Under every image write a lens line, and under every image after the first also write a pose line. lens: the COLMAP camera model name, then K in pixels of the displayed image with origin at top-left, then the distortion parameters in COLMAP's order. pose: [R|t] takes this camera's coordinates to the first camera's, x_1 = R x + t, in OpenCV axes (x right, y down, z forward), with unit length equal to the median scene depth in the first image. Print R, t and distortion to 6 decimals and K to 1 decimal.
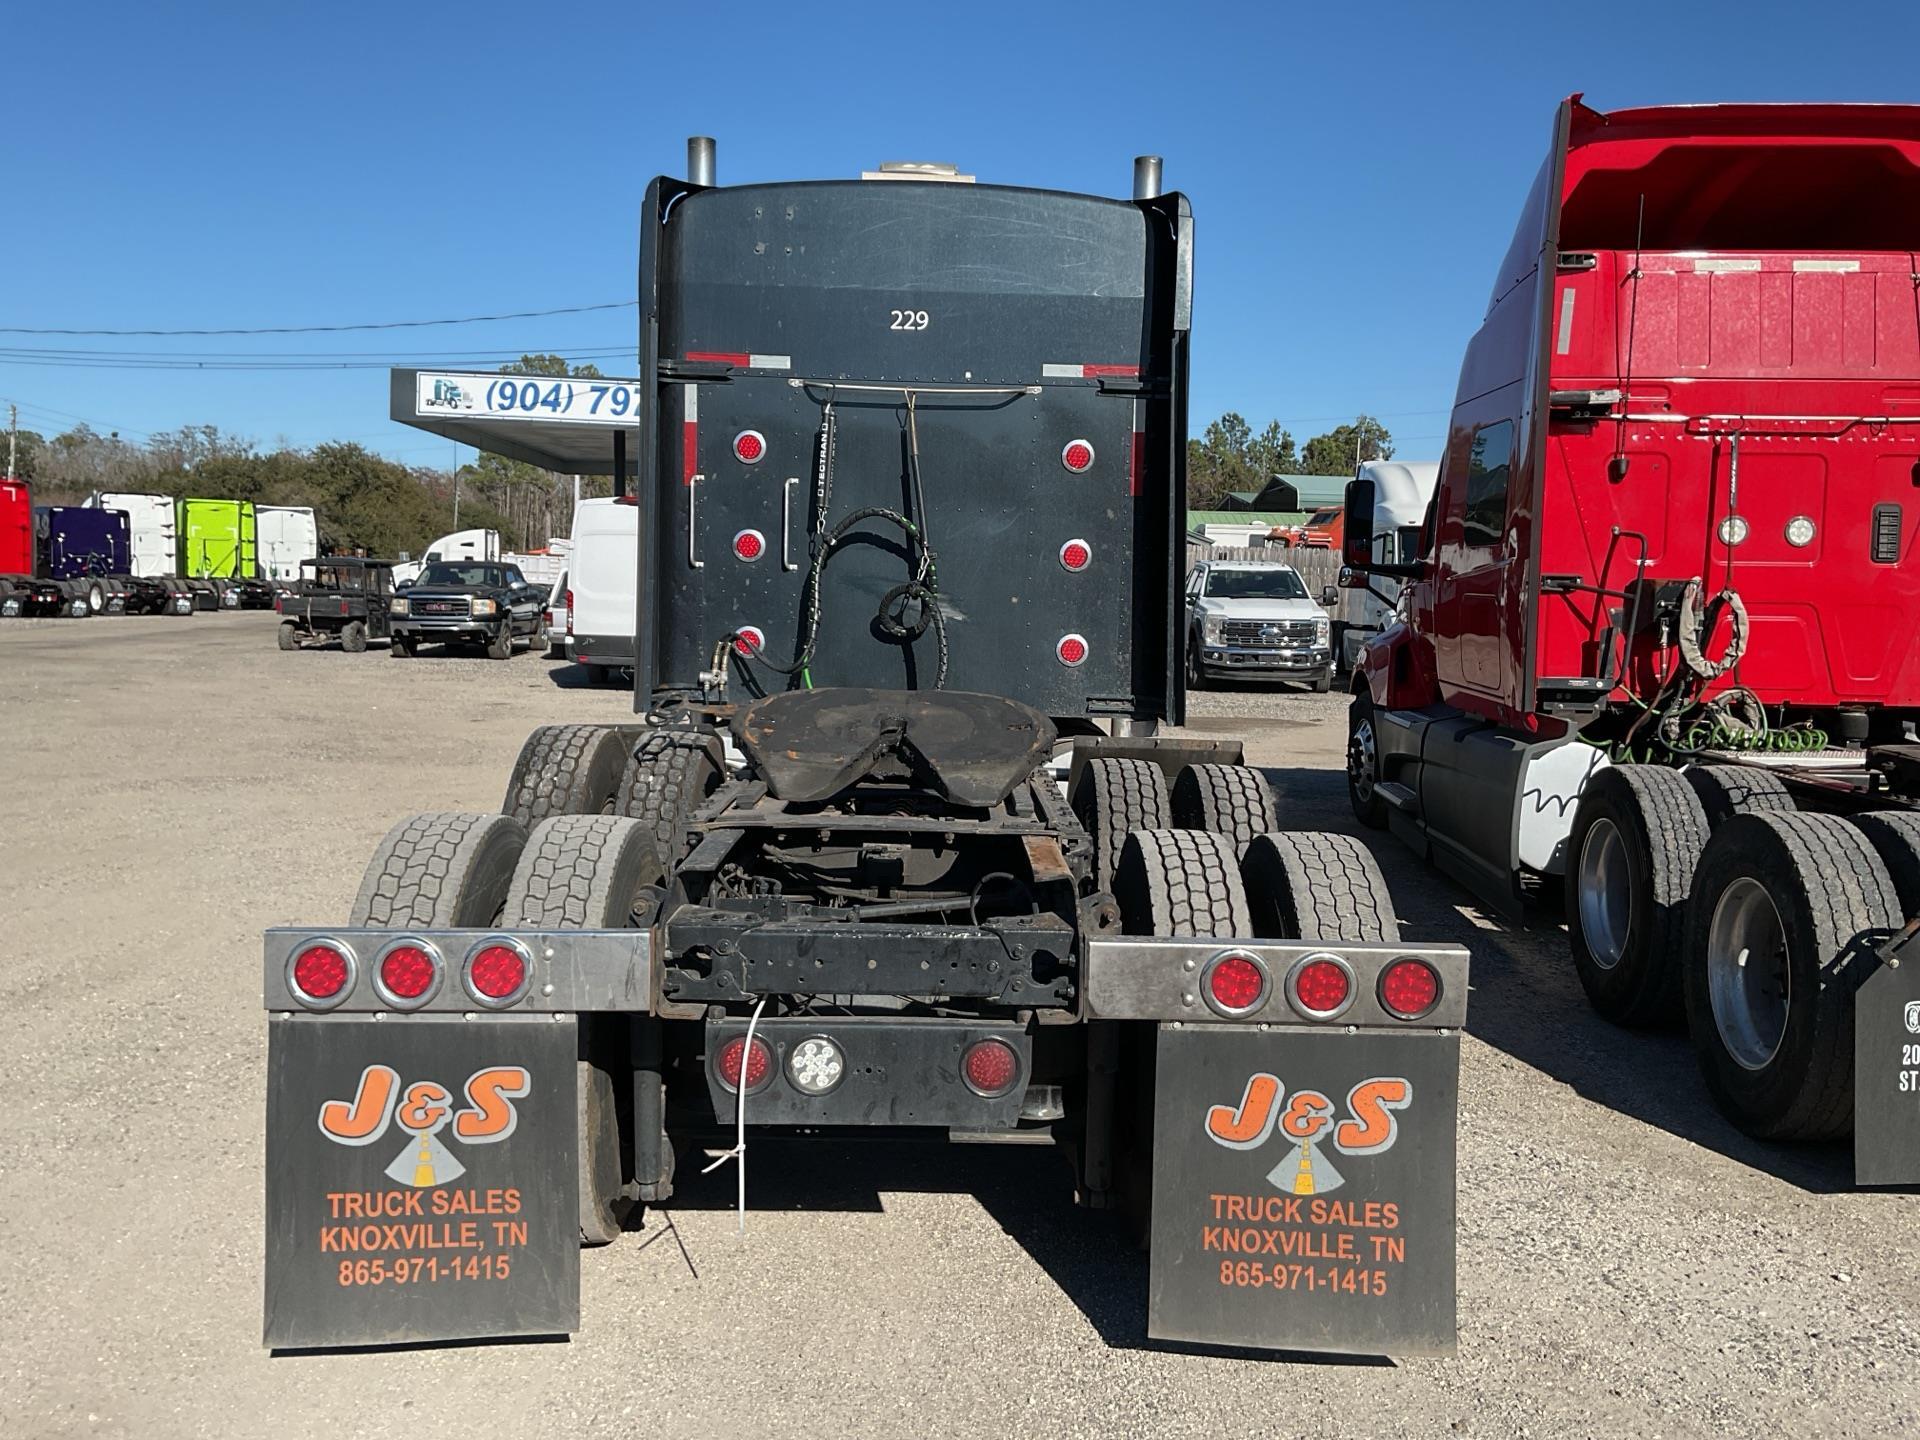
lens RADIAL K [[1587.3, 0, 947.8], [0, 1587.3, 715.3], [0, 0, 1]] dist [0.074638, -0.139858]
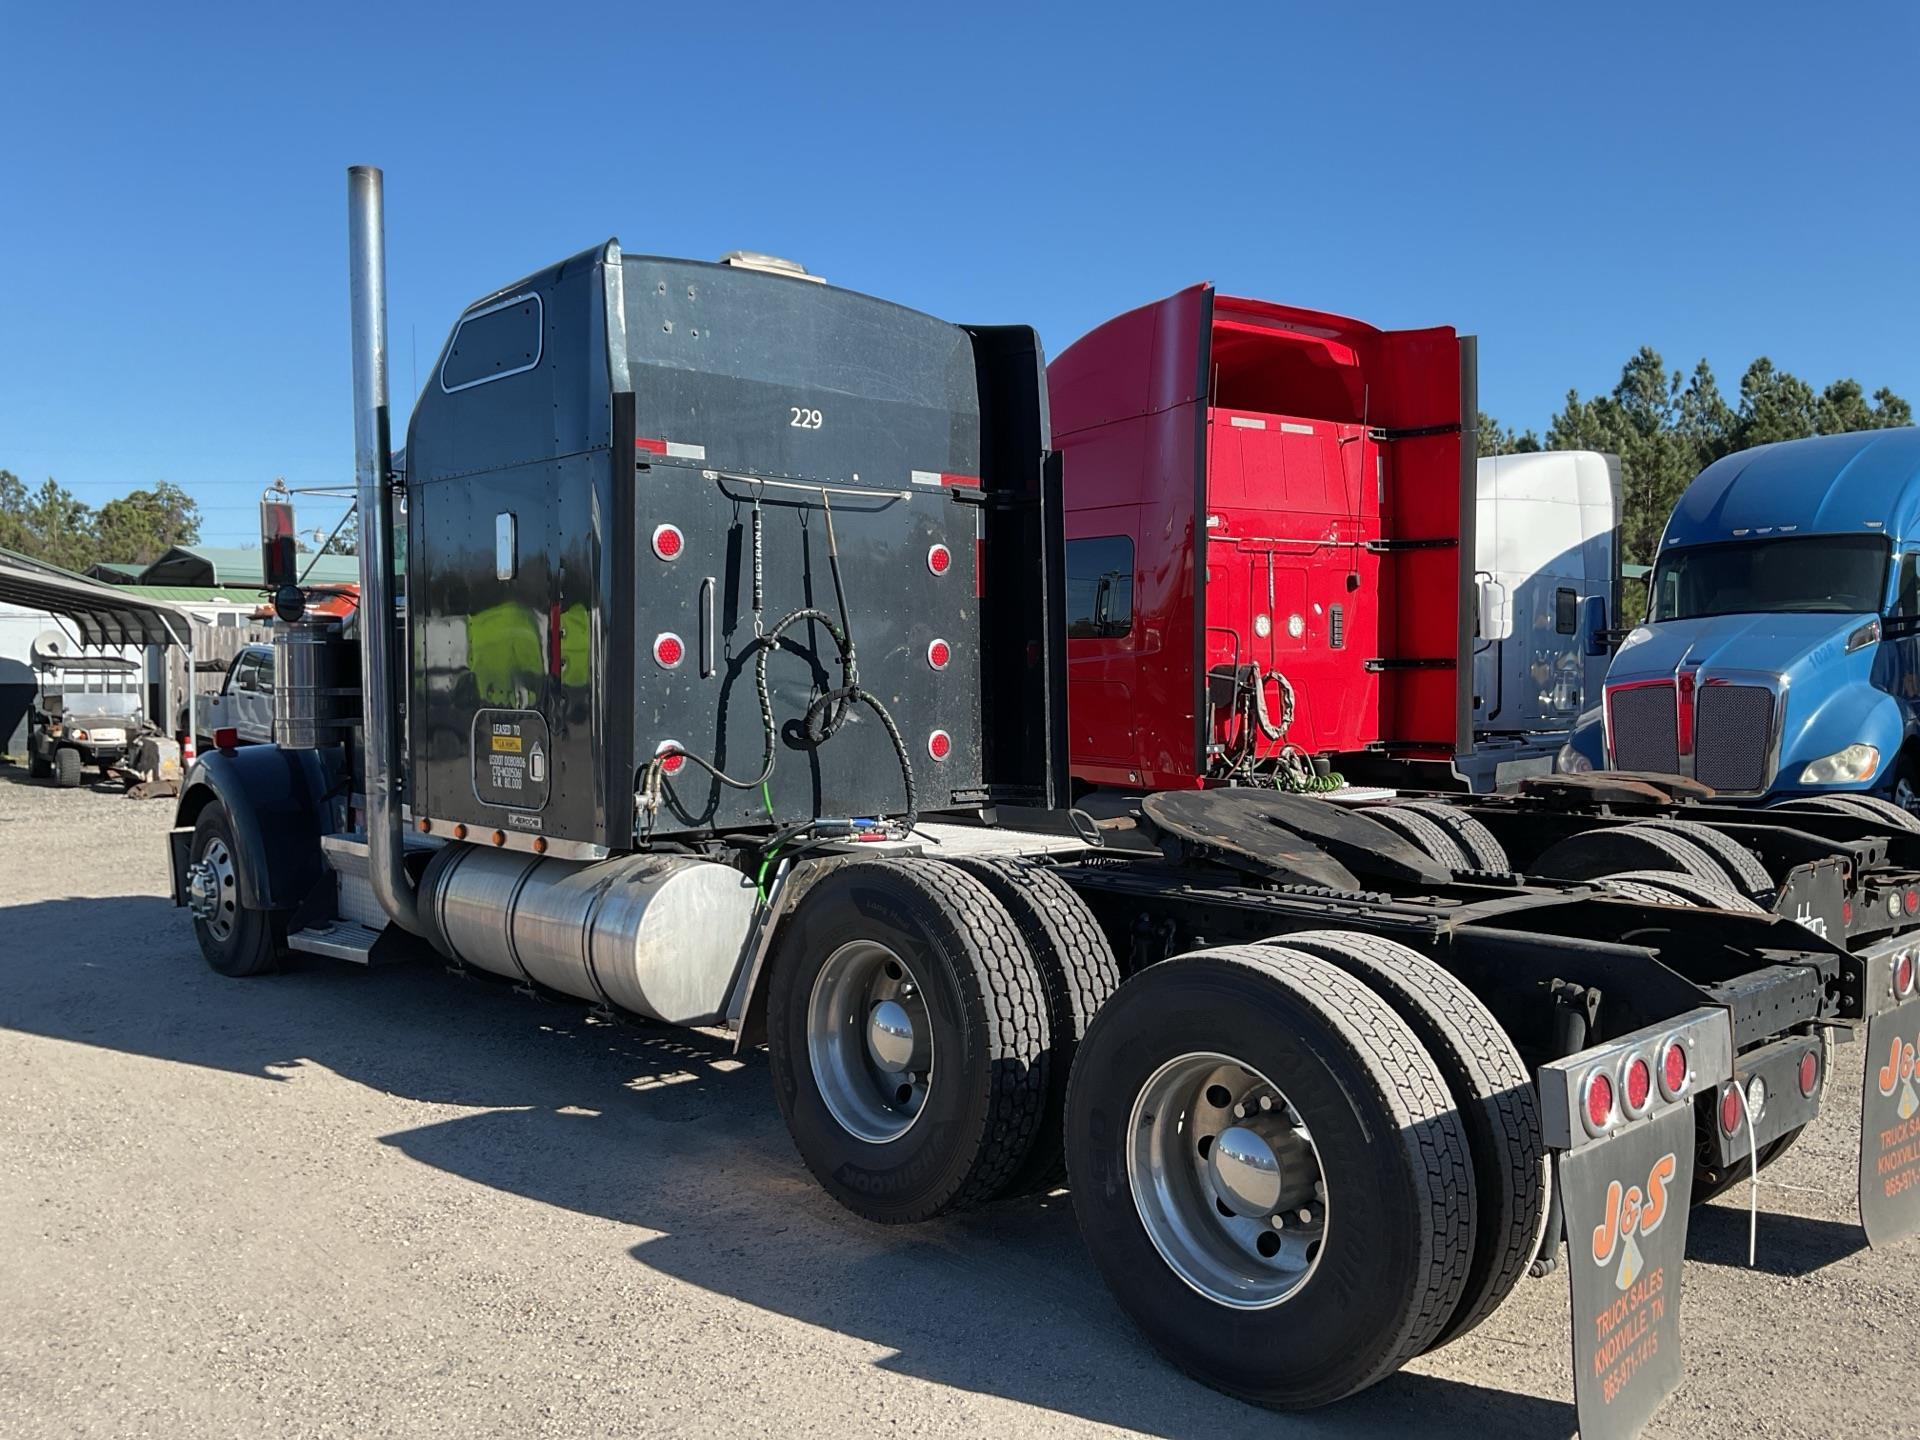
lens RADIAL K [[1587.3, 0, 951.7], [0, 1587.3, 720.9], [0, 0, 1]] dist [0.074638, -0.139858]
pose [[0.742358, -0.047894, 0.668289, -0.612148], [0.075684, 0.997052, -0.012617, -0.043813], [-0.665715, 0.059946, 0.743794, 0.225448]]
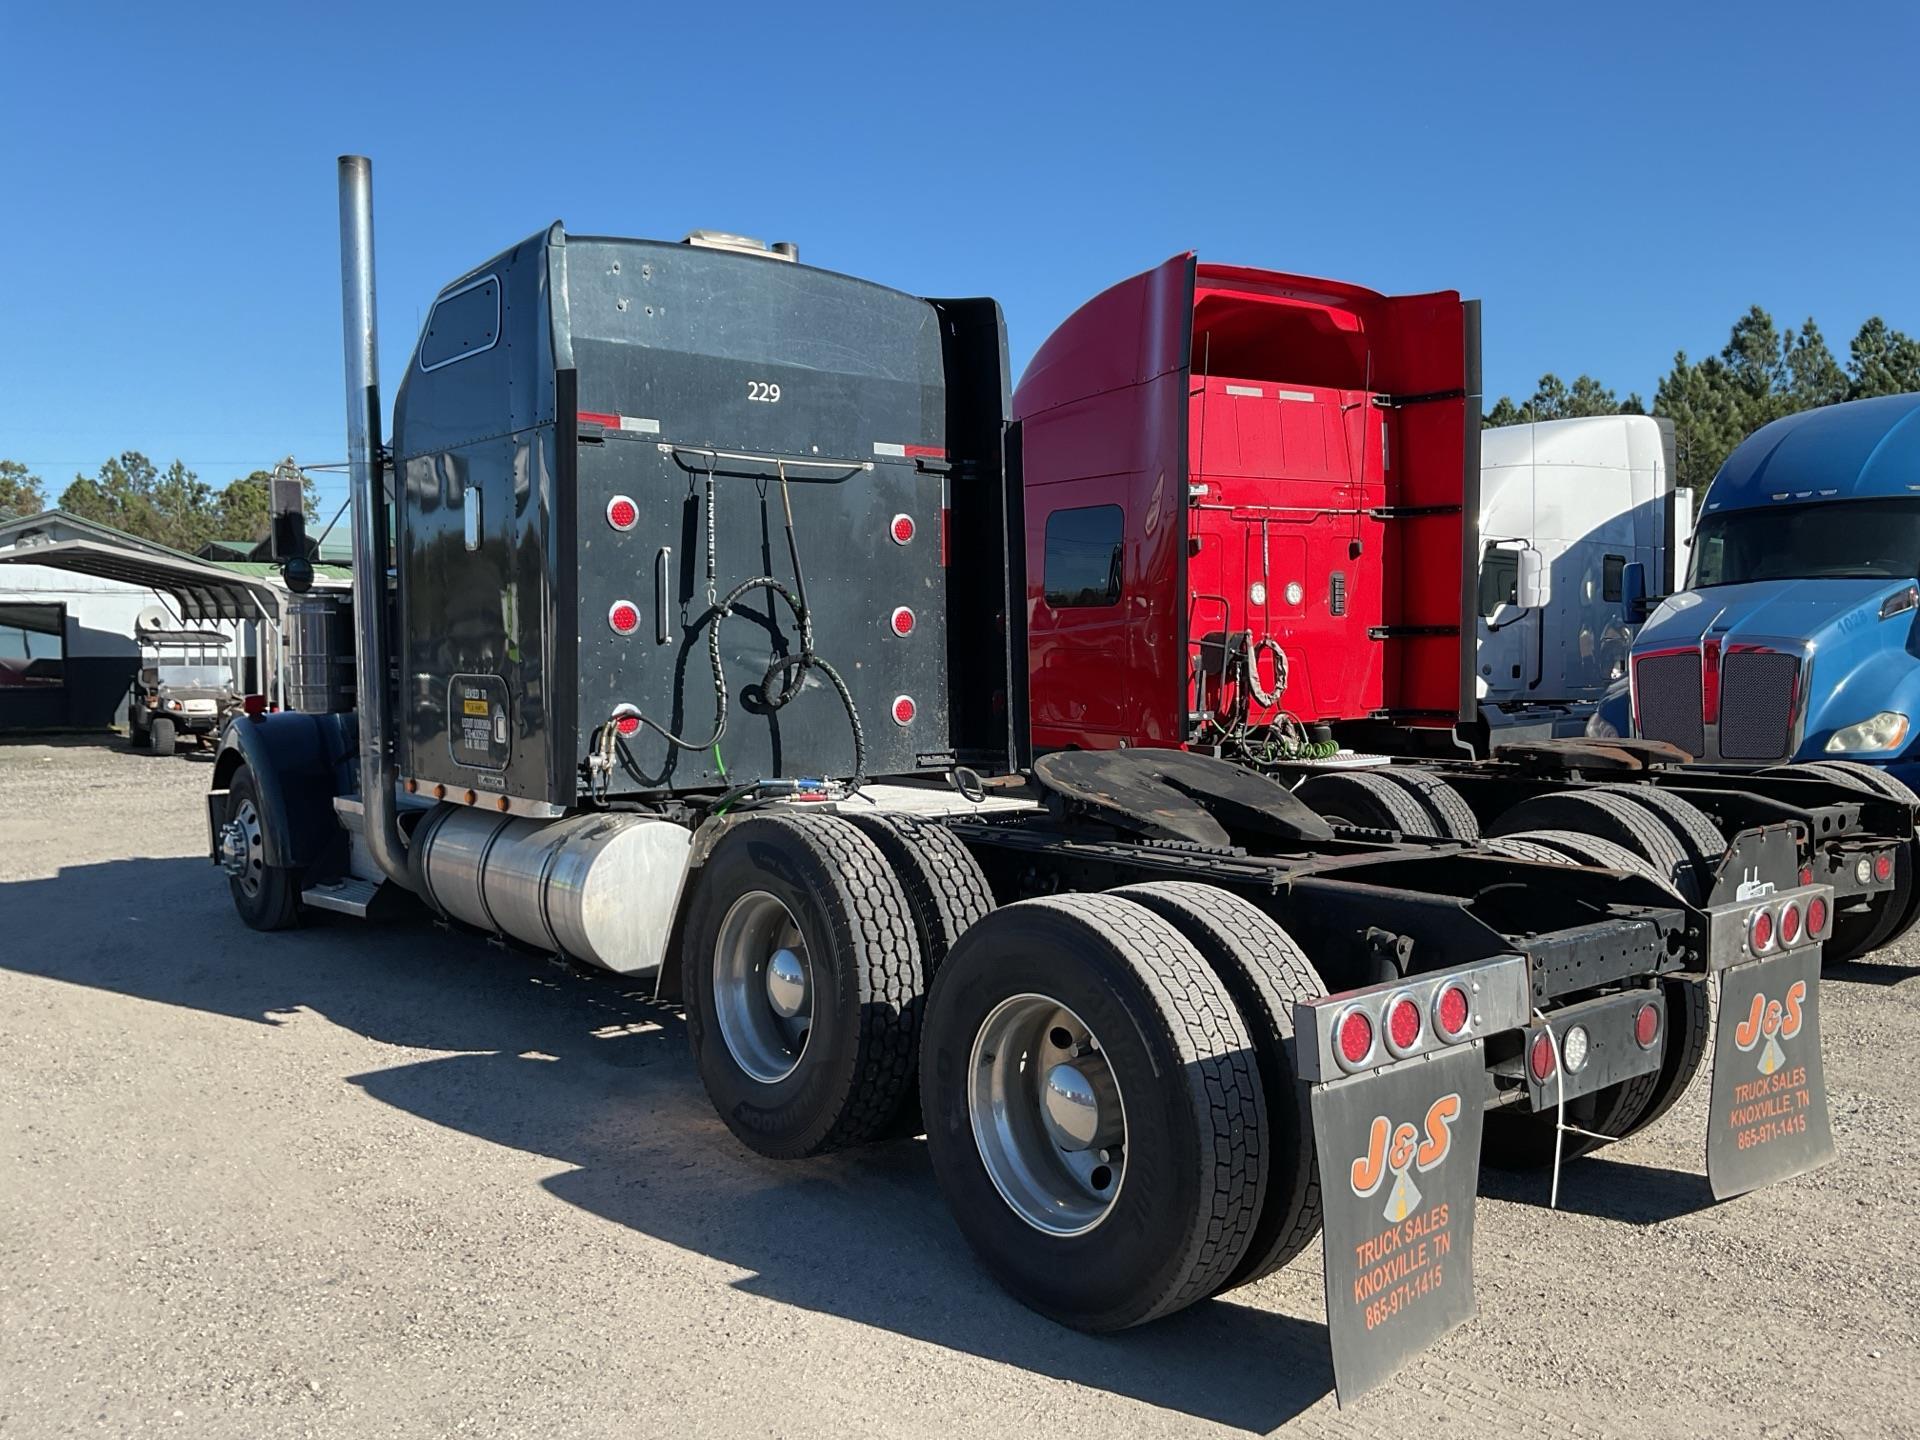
lens RADIAL K [[1587.3, 0, 950.6], [0, 1587.3, 724.6], [0, 0, 1]] dist [0.074638, -0.139858]
pose [[0.784788, -0.059775, 0.616875, -0.558828], [0.075118, 0.997174, 0.001059, -0.030649], [-0.615195, 0.045507, 0.787061, 0.144871]]
